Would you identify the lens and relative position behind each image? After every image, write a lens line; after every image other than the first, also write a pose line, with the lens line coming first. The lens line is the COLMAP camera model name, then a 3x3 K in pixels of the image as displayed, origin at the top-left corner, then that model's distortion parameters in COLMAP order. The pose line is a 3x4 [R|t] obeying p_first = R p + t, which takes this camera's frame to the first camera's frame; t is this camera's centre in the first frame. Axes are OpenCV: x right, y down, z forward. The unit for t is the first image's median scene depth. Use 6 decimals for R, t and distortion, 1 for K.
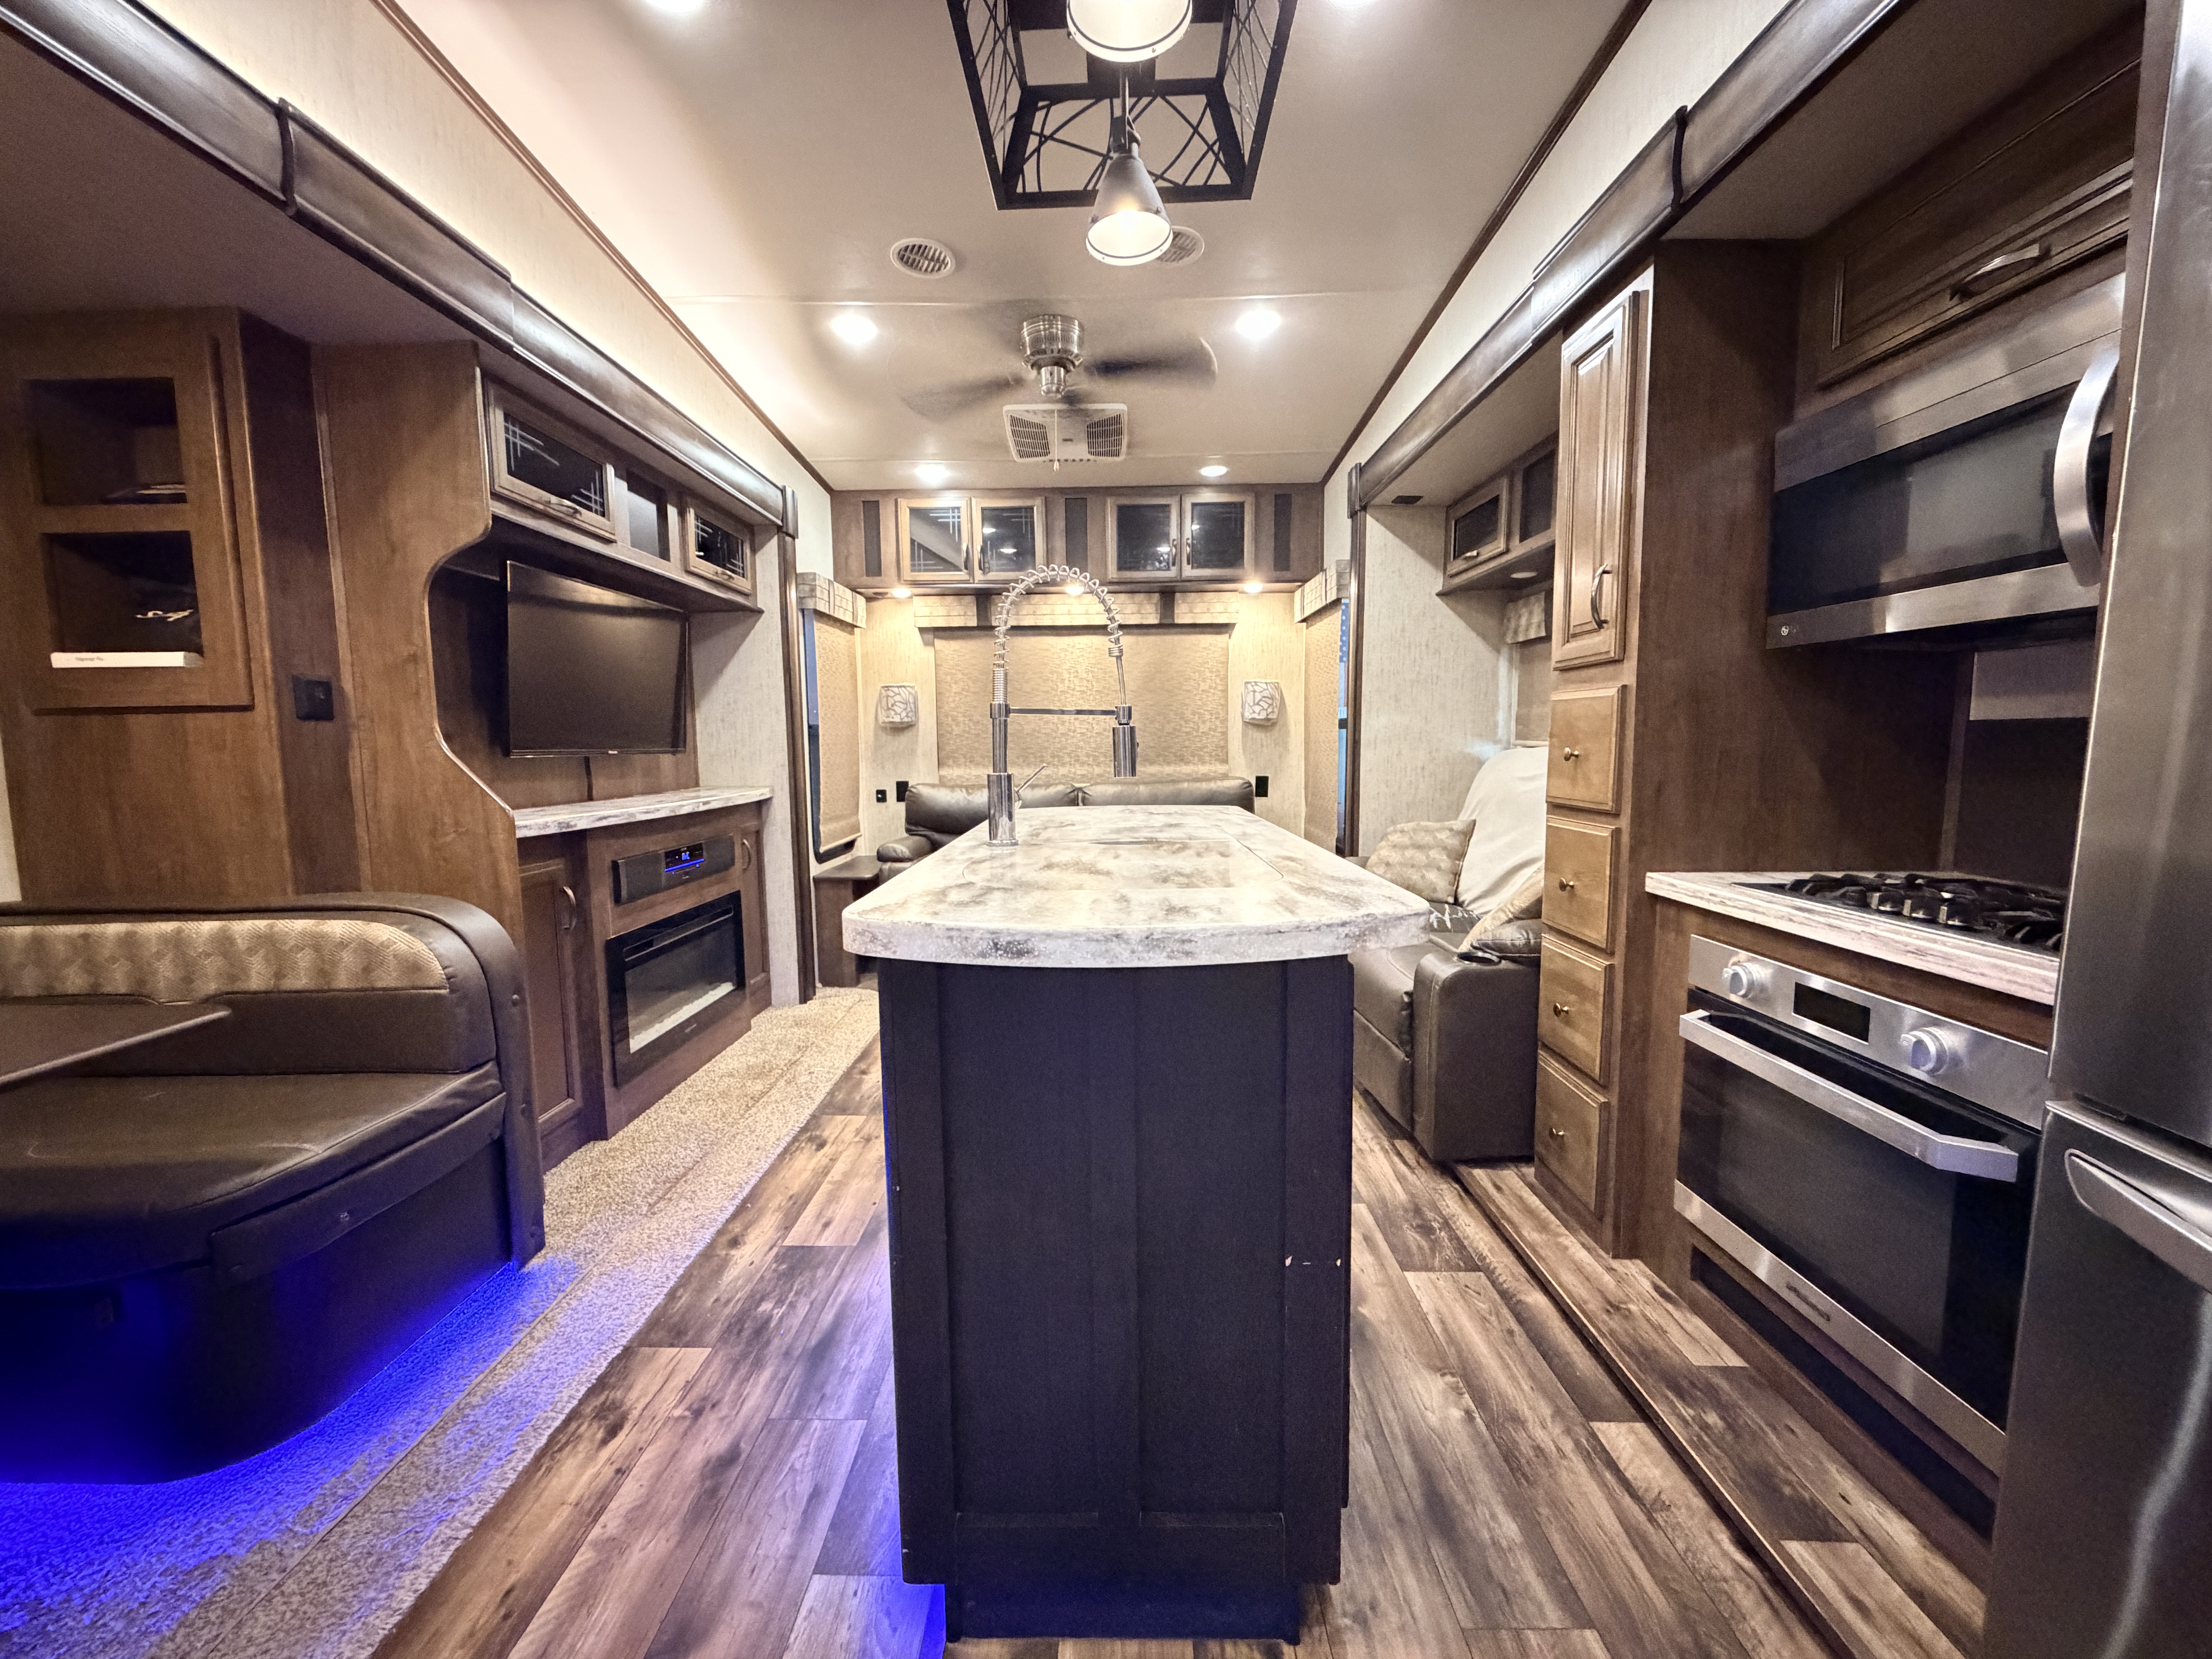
lens RADIAL K [[880.0, 0, 1106.0], [0, 880.0, 829.5], [0, 0, 1]] dist [-0.001096, 0.000107]
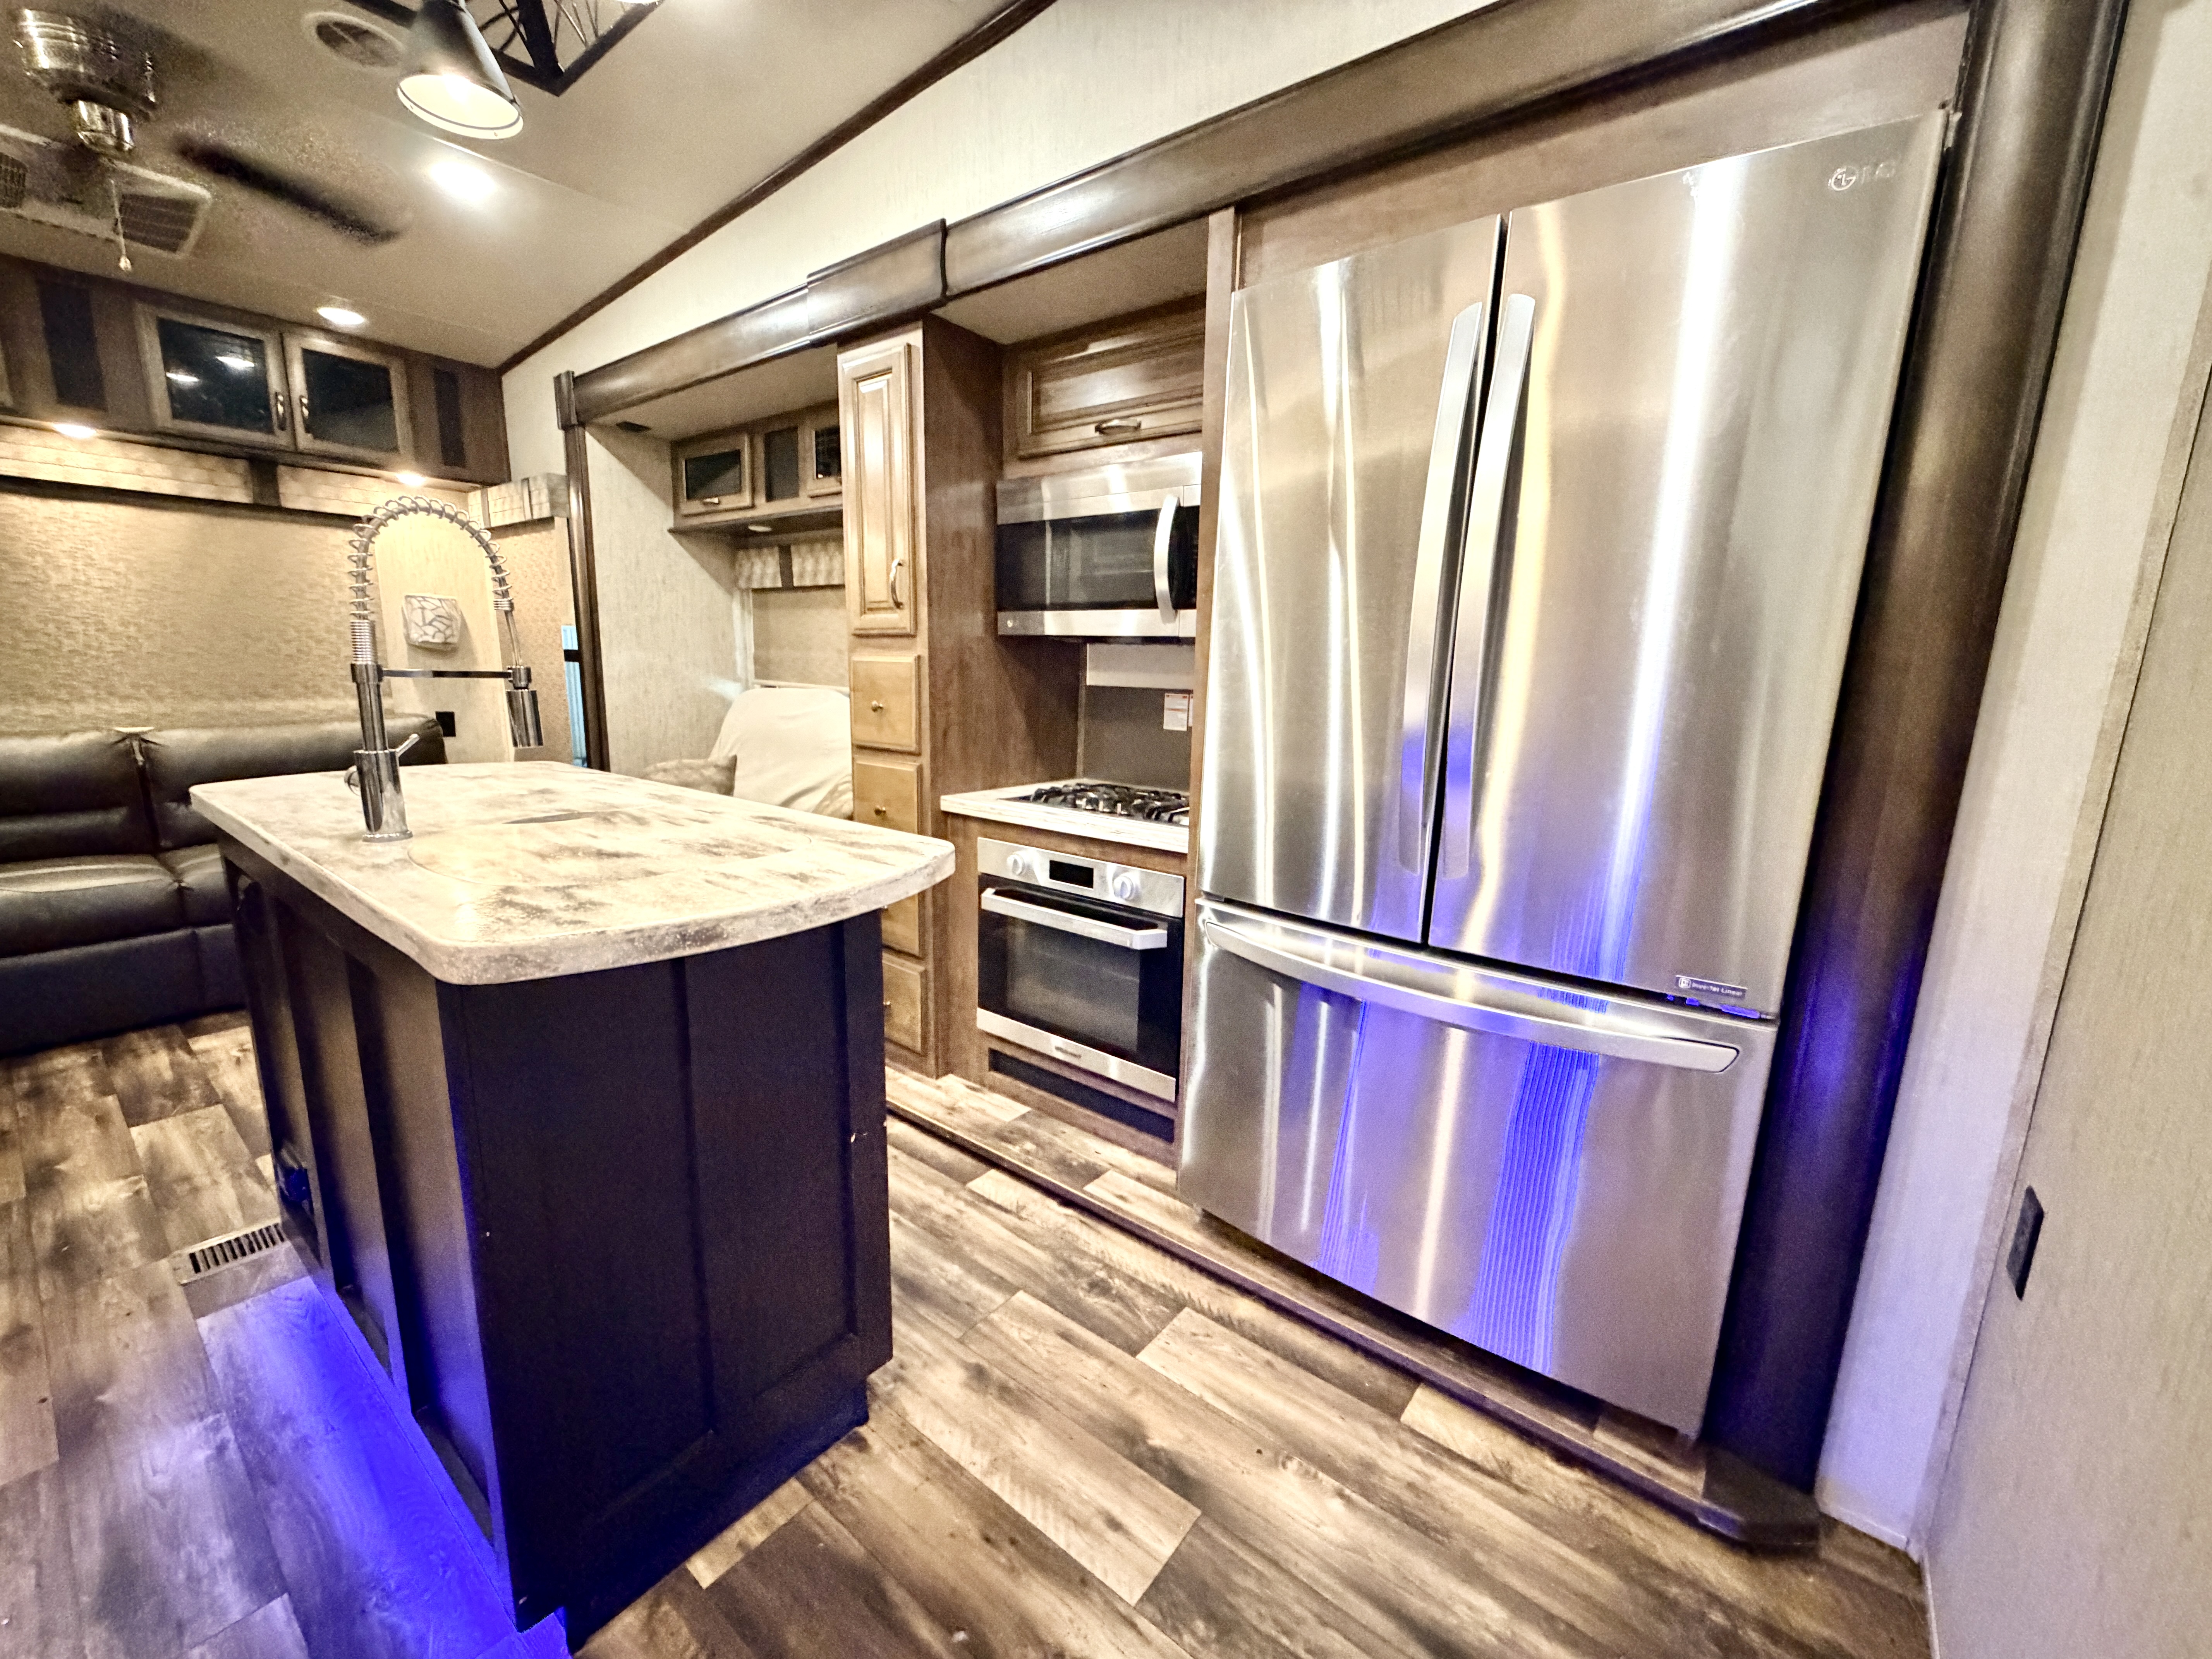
lens RADIAL K [[873.4, 0, 1106.0], [0, 873.4, 829.5], [0, 0, 1]] dist [-0.001764, -0.000053]
pose [[0.605538, -0.122275, 0.786367, -0.284829], [0.048244, 0.991949, 0.117092, -0.043555], [-0.794353, -0.032967, 0.606561, -0.017927]]
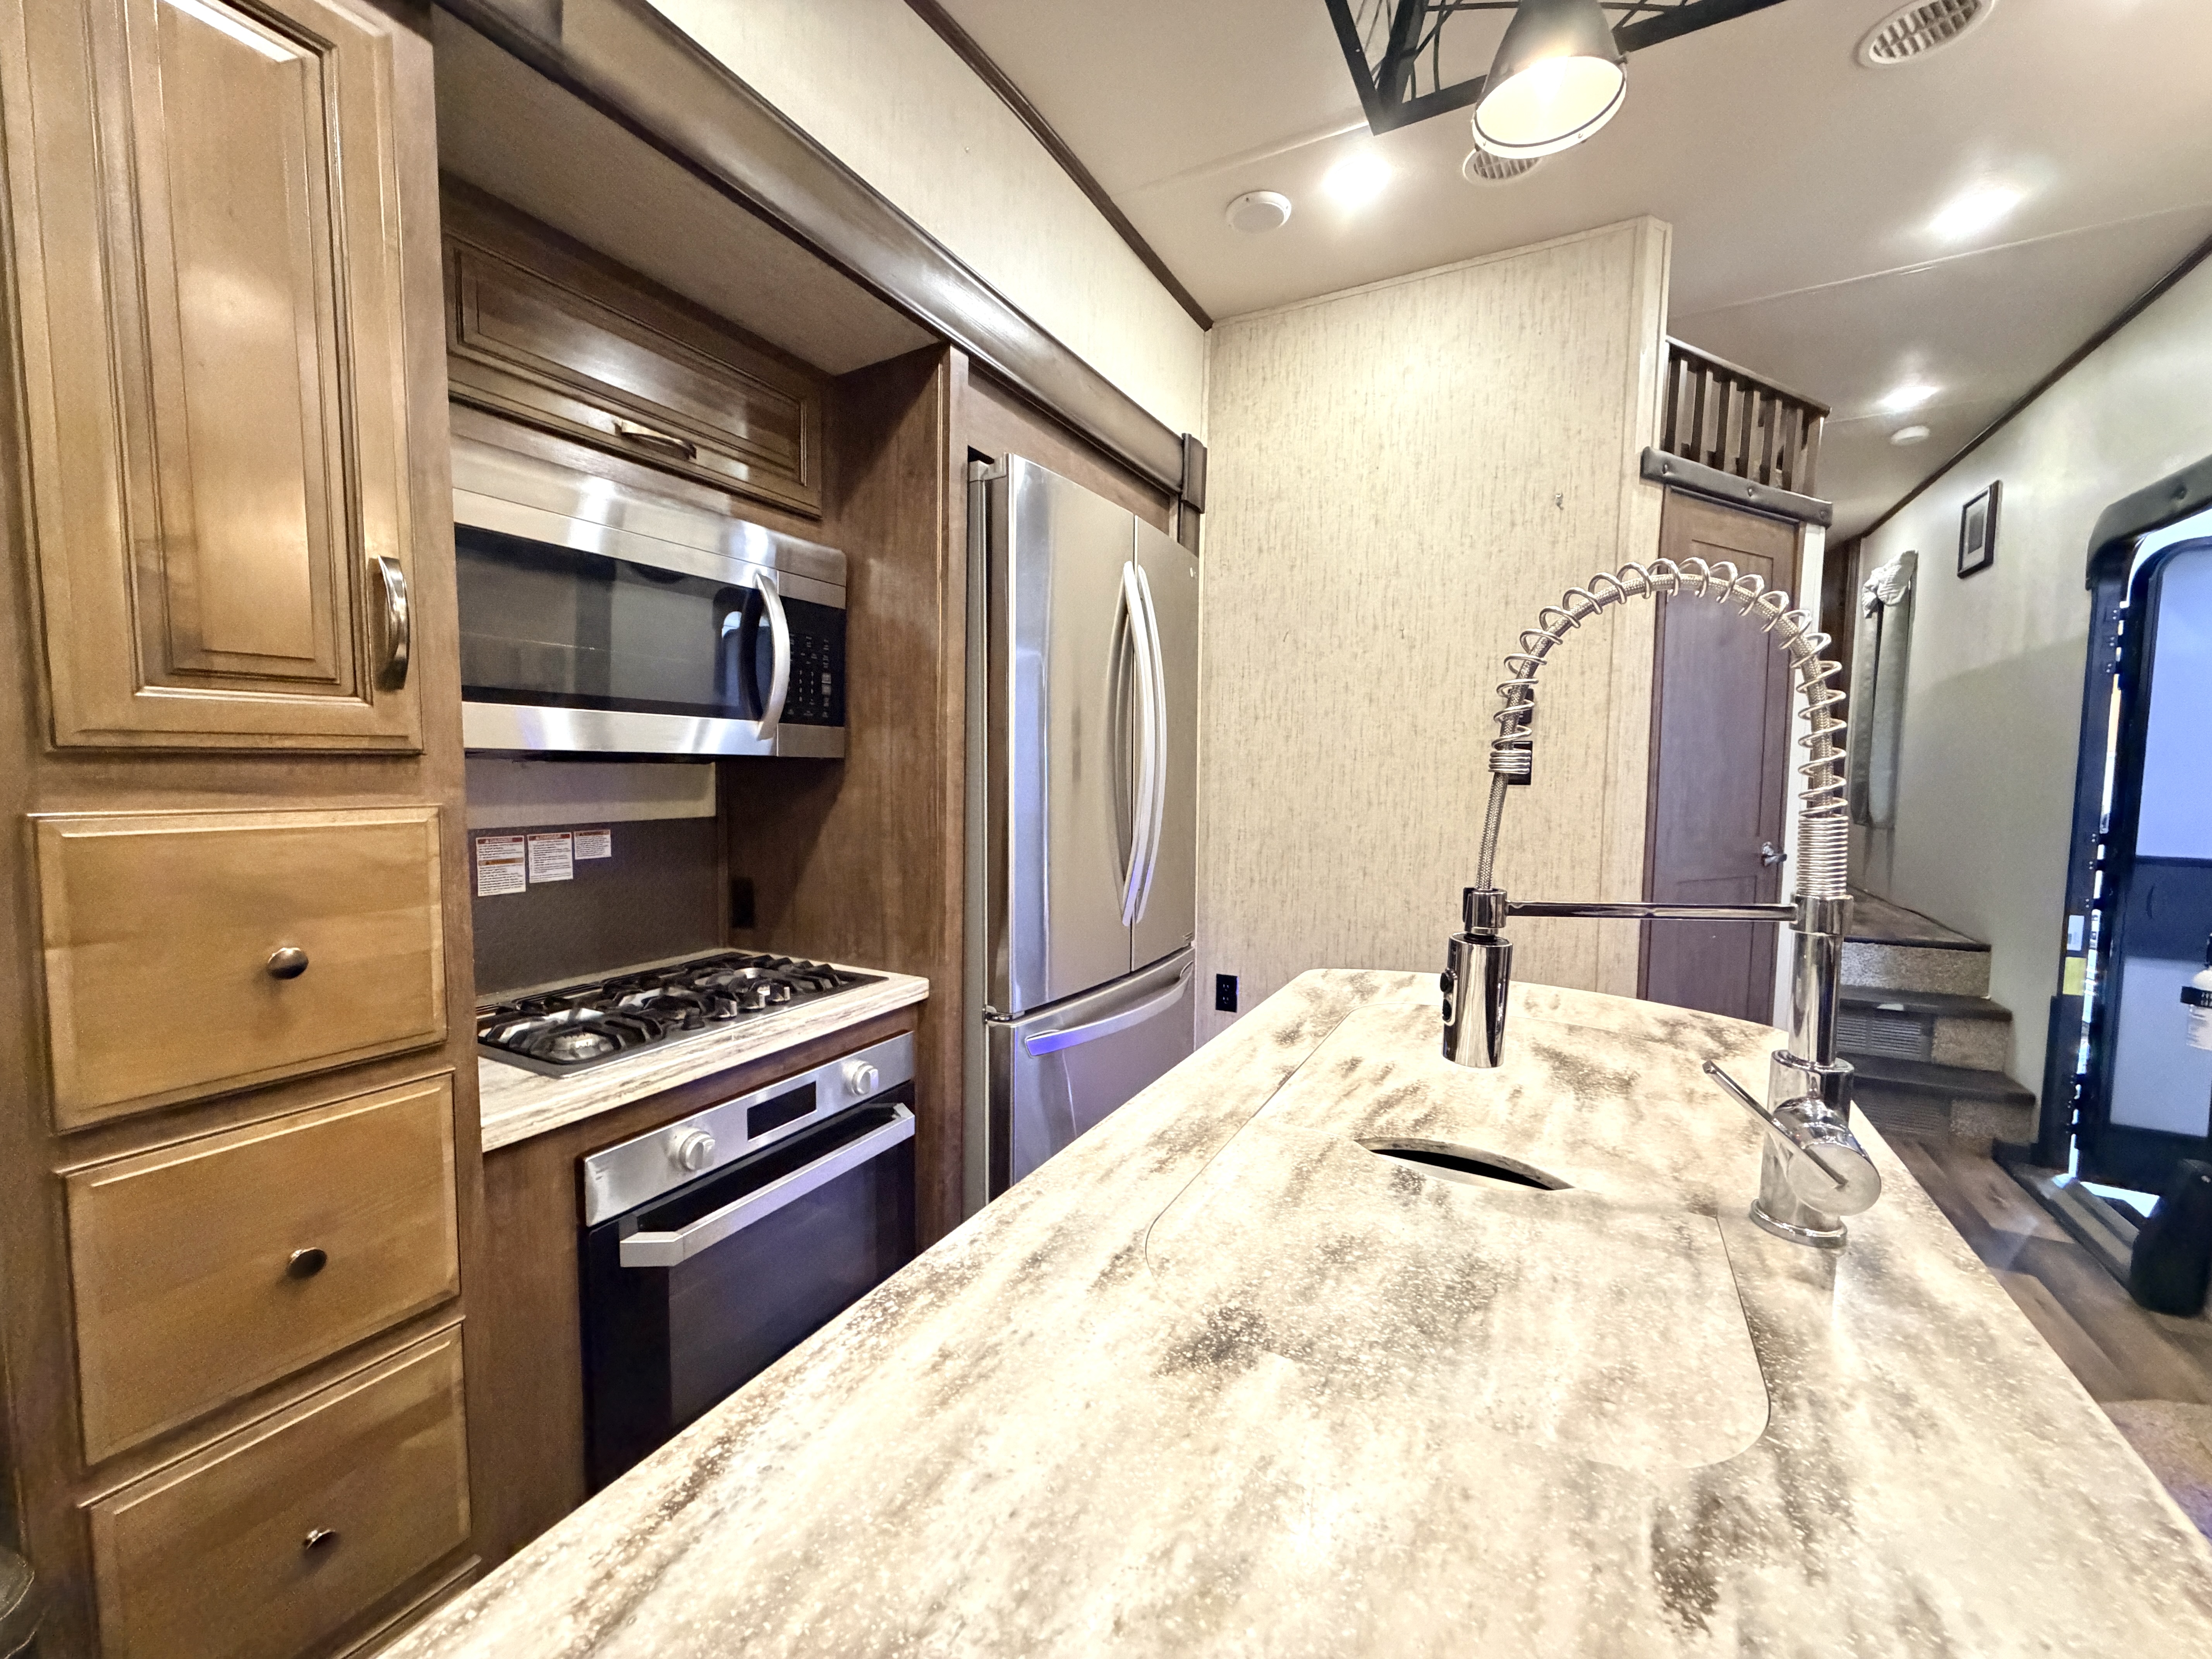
lens RADIAL K [[878.6, 0, 1106.0], [0, 878.6, 829.5], [0, 0, 1]] dist [-0.000171, -0.000135]
pose [[-0.882247, -0.035579, 0.469441, -0.013987], [0.044028, 0.986535, 0.157514, -0.206236], [-0.468724, 0.159634, -0.868801, 1.227707]]
